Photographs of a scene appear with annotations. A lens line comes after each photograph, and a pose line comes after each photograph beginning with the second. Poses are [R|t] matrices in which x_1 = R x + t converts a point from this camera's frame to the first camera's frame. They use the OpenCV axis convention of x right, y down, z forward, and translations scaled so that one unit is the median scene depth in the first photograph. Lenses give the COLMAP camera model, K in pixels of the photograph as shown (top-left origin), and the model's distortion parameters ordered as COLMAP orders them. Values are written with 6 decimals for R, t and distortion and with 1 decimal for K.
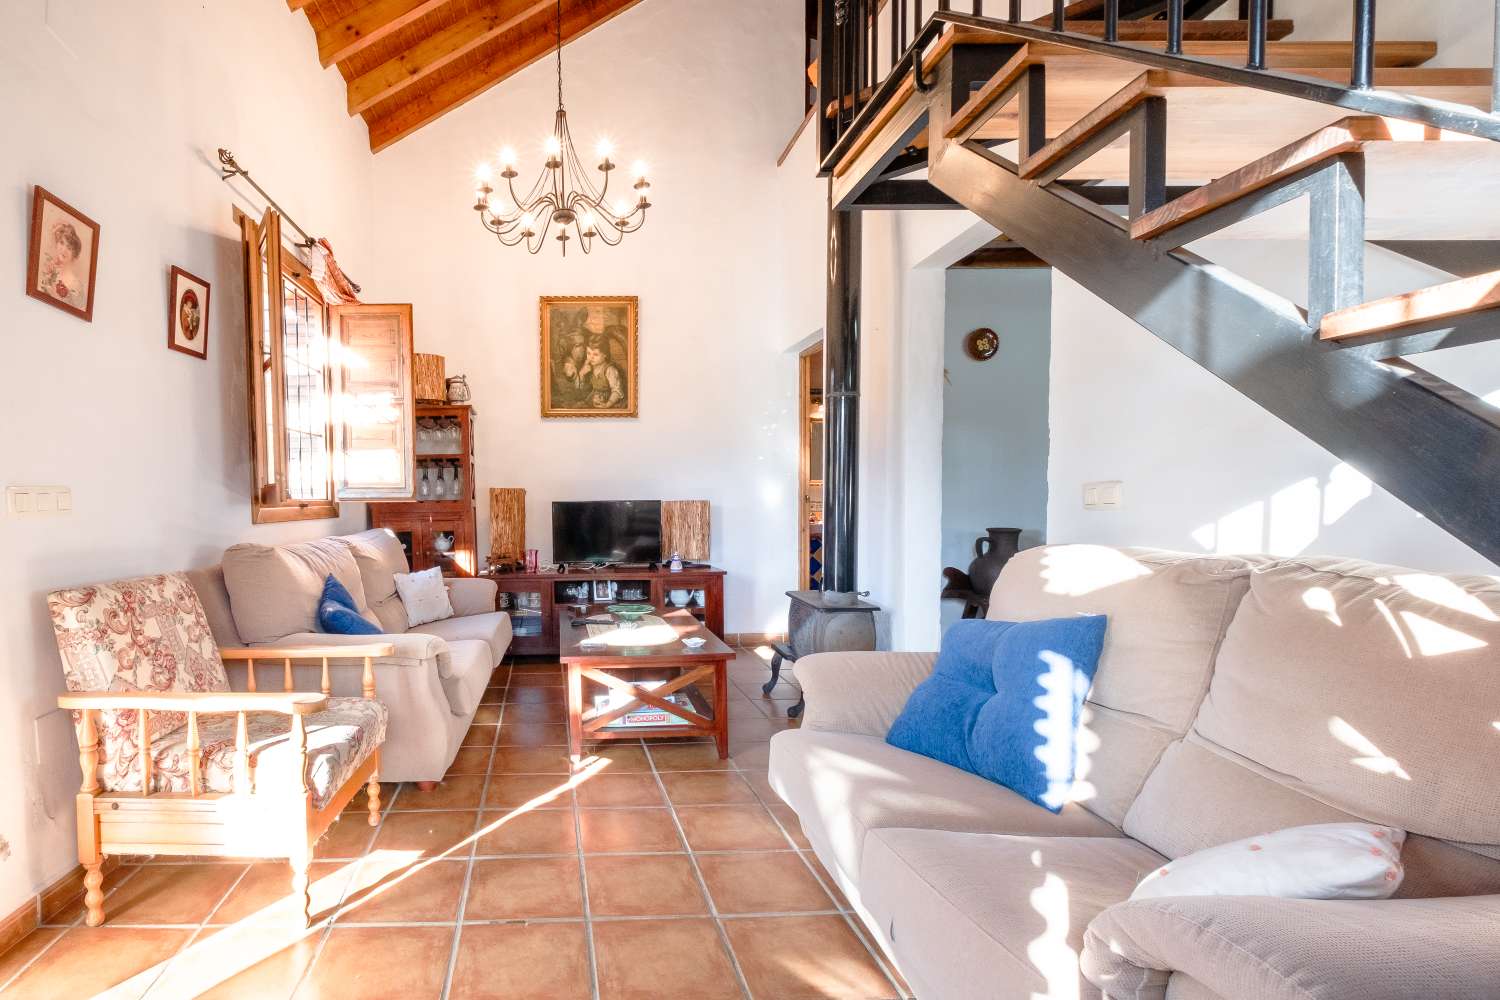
lens RADIAL K [[770.4, 0, 749.8], [0, 770.4, 536.7], [0, 0, 1]] dist [-0.001748, -0.000032]
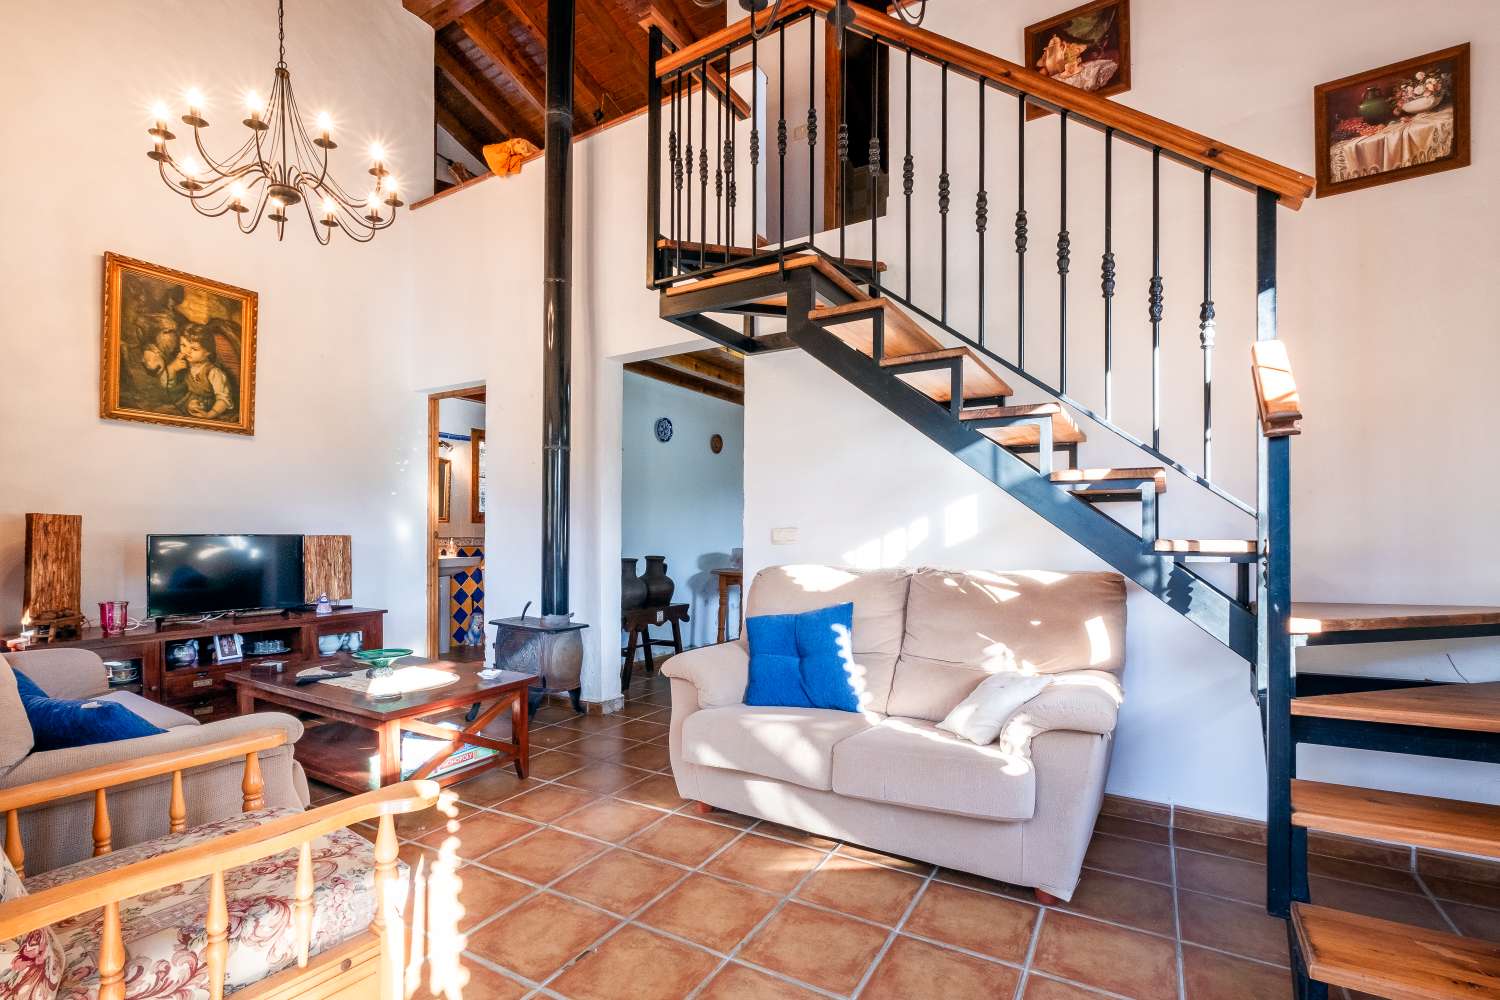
lens RADIAL K [[662.7, 0, 750.6], [0, 662.7, 539.2], [0, 0, 1]] dist [-0.013555, -0.000057]
pose [[0.531870, 0.005711, 0.846807, -0.465934], [0.034137, 0.999020, -0.028179, -0.003961], [-0.846137, 0.043895, 0.531154, 0.172498]]
